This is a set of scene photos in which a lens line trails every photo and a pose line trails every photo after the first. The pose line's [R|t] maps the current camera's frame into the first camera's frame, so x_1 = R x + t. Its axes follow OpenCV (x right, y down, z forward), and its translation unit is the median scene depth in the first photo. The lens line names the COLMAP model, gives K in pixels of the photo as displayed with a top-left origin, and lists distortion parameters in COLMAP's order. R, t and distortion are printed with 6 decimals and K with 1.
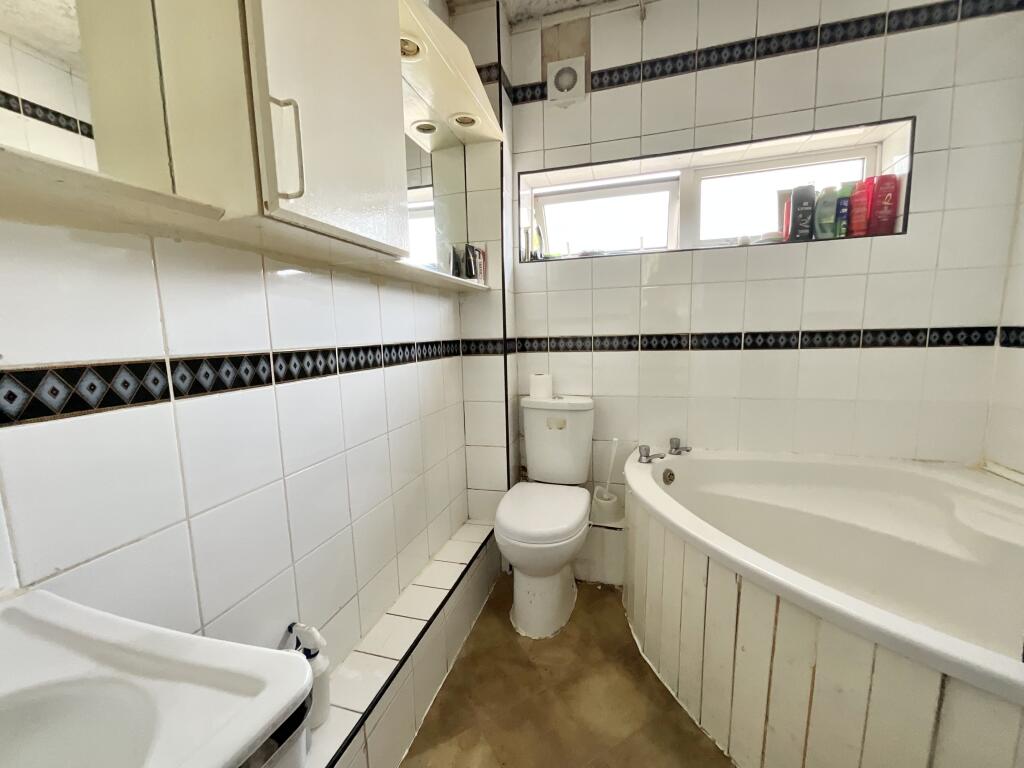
lens RADIAL K [[413.0, 0, 511.3], [0, 413.0, 385.2], [0, 0, 1]] dist [-0.003015, 0.000479]
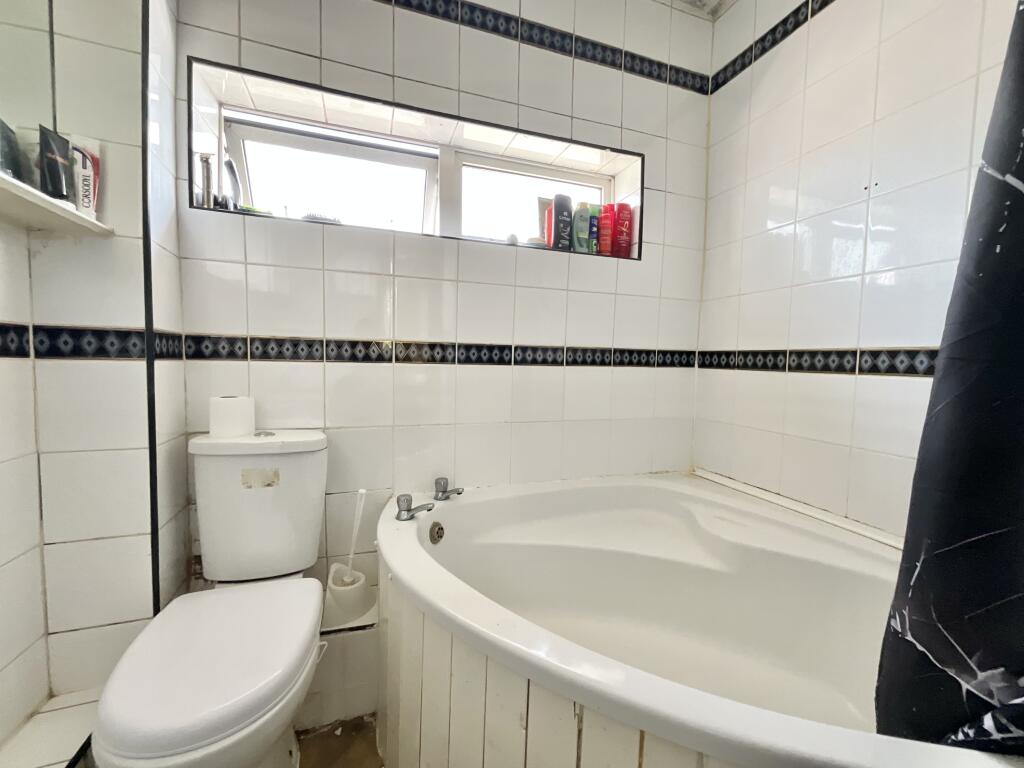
lens RADIAL K [[413.0, 0, 511.3], [0, 413.0, 385.2], [0, 0, 1]] dist [-0.003015, 0.000479]
pose [[0.815987, 0.008401, 0.578010, 0.061116], [0.032933, 0.997595, -0.060991, 0.007829], [-0.577132, 0.068804, 0.813747, 0.304116]]
